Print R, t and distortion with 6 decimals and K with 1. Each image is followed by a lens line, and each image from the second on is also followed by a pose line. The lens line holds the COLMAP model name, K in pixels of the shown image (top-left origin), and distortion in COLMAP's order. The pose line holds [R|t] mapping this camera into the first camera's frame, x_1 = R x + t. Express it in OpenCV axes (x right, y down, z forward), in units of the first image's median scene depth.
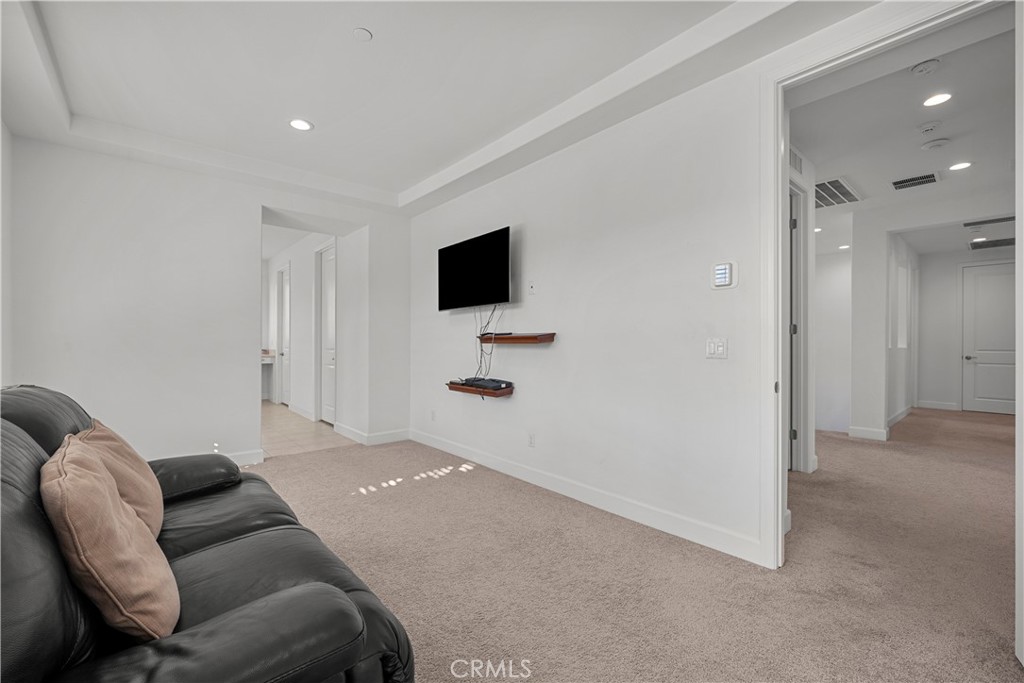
lens RADIAL K [[412.3, 0, 502.4], [0, 412.3, 342.4], [0, 0, 1]] dist [-0.002019, 0.000211]
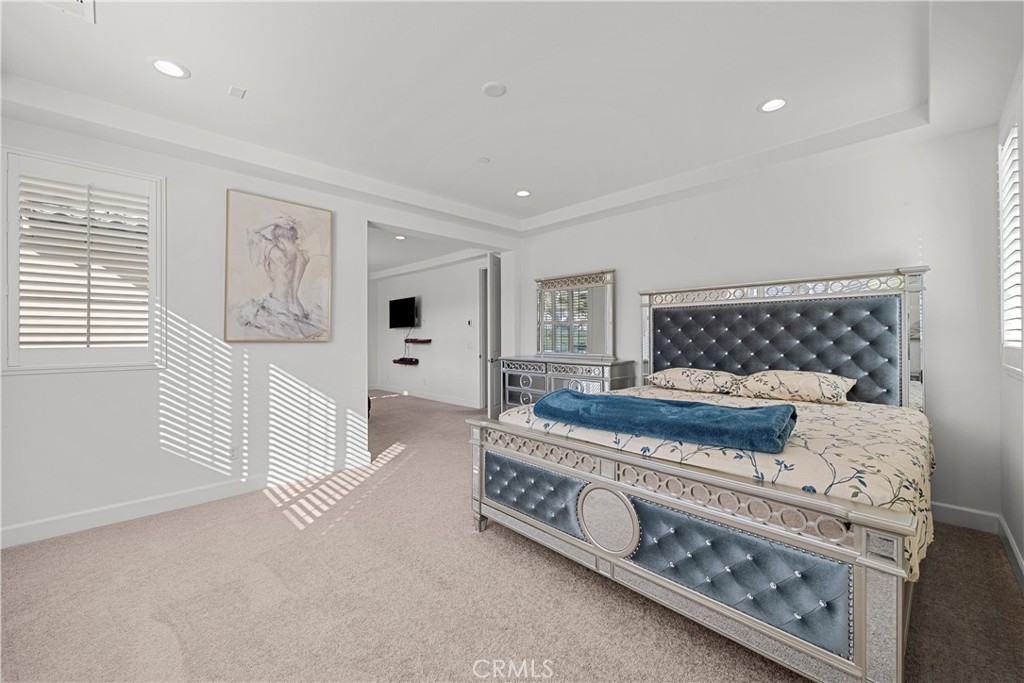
lens RADIAL K [[412.3, 0, 517.0], [0, 412.3, 332.6], [0, 0, 1]] dist [-0.002019, 0.000211]
pose [[0.998428, -0.006636, 0.055647, 0.468937], [0.006866, 0.999969, -0.003940, -0.046580], [-0.055619, 0.004315, 0.998443, -1.453146]]
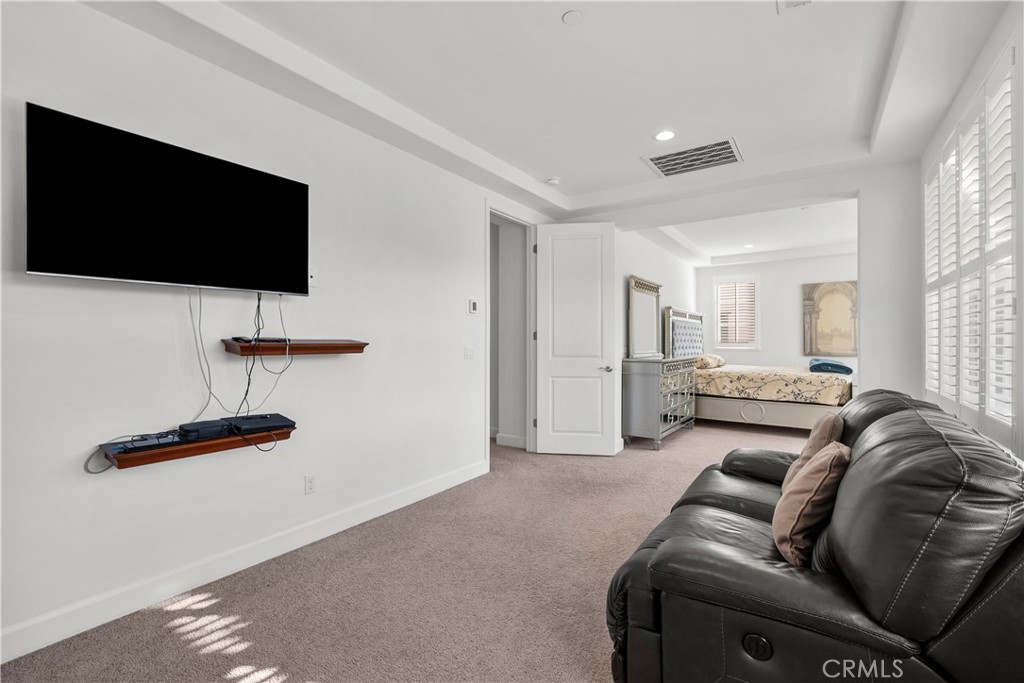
lens RADIAL K [[453.9, 0, 510.7], [0, 453.9, 338.8], [0, 0, 1]] dist [0.002349, 0.000780]
pose [[-0.233769, 0.002491, 0.972289, -0.763585], [-0.005249, 0.999979, -0.003824, -0.020834], [-0.972278, -0.005997, -0.233751, 0.800875]]
